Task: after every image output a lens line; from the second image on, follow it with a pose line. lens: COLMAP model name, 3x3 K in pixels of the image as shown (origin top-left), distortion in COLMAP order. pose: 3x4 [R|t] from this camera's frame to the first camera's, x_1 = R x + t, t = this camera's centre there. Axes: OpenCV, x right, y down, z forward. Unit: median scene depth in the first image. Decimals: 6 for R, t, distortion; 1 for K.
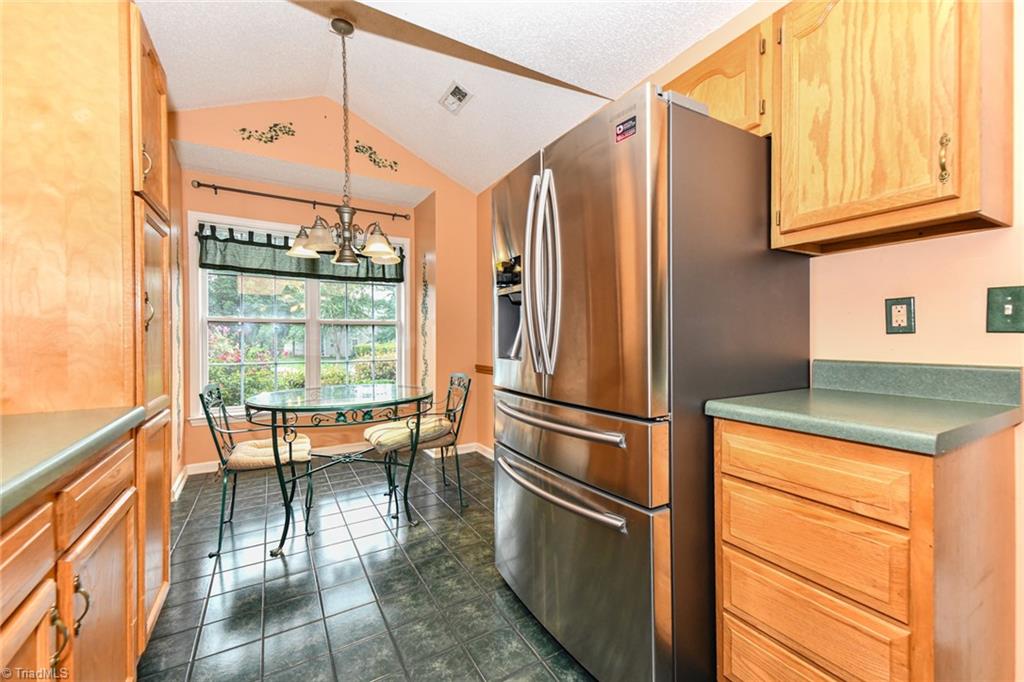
lens RADIAL K [[415.5, 0, 512.4], [0, 415.5, 337.4], [0, 0, 1]] dist [0.026992, 0.000085]
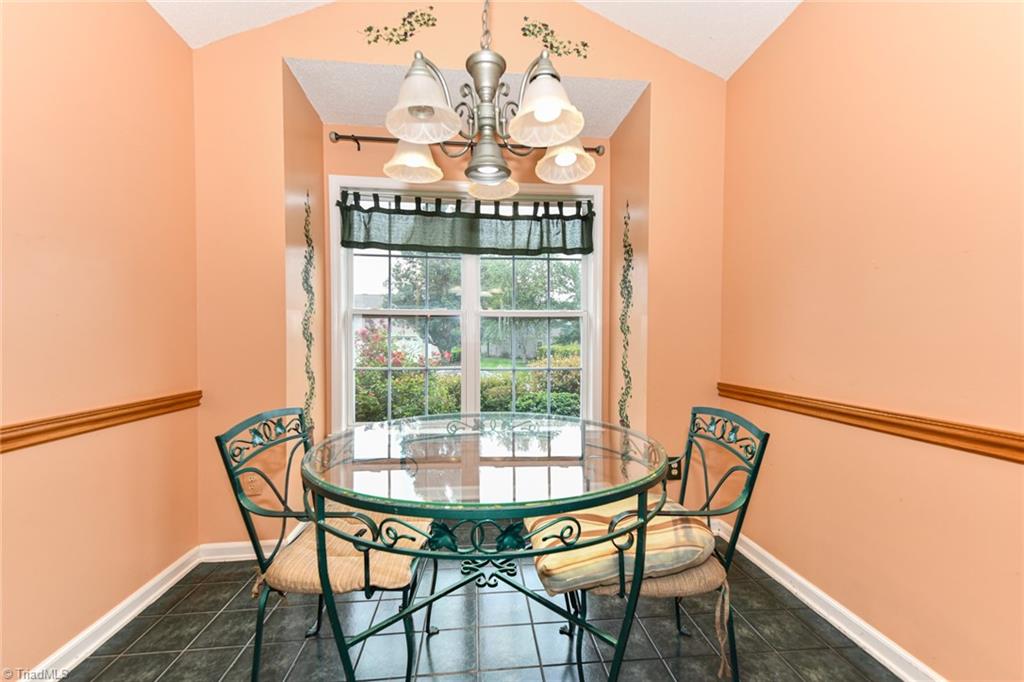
lens RADIAL K [[415.7, 0, 502.7], [0, 415.7, 348.8], [0, 0, 1]] dist [0.032195, -0.009930]
pose [[0.899541, 0.013228, -0.436636, -0.115331], [-0.004098, 0.999753, 0.021845, 0.008134], [0.436817, -0.017861, 0.899373, 0.395014]]
